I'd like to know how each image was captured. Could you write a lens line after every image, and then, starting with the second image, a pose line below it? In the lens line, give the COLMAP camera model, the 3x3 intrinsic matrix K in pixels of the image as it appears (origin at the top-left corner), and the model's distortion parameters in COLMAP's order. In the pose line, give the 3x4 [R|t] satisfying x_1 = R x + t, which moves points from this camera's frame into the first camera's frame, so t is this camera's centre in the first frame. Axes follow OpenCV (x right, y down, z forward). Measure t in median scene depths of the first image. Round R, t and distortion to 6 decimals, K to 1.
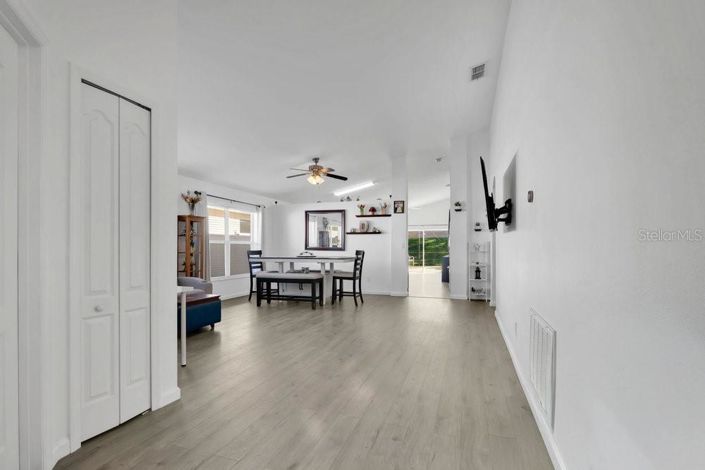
lens RADIAL K [[331.5, 0, 352.5], [0, 331.5, 235.0], [0, 0, 1]] dist [-0.021314, -0.000384]
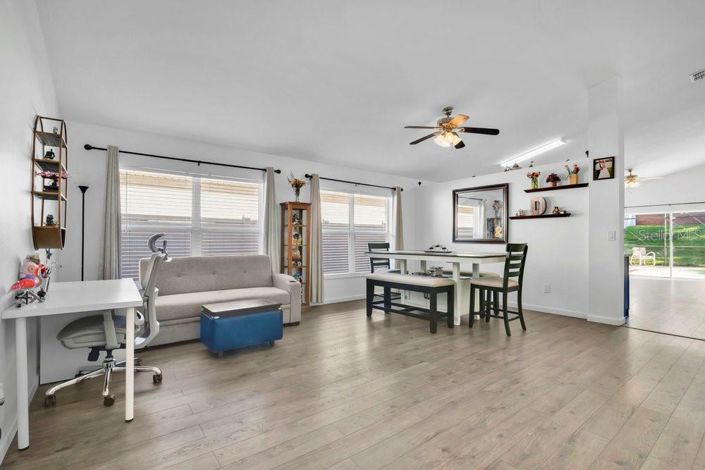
lens RADIAL K [[331.5, 0, 352.5], [0, 331.5, 235.0], [0, 0, 1]] dist [-0.021314, -0.000384]
pose [[0.839038, -0.009781, -0.543985, 0.083880], [0.022142, 0.999624, 0.016179, 0.012629], [0.543622, -0.025619, 0.838939, 0.287374]]
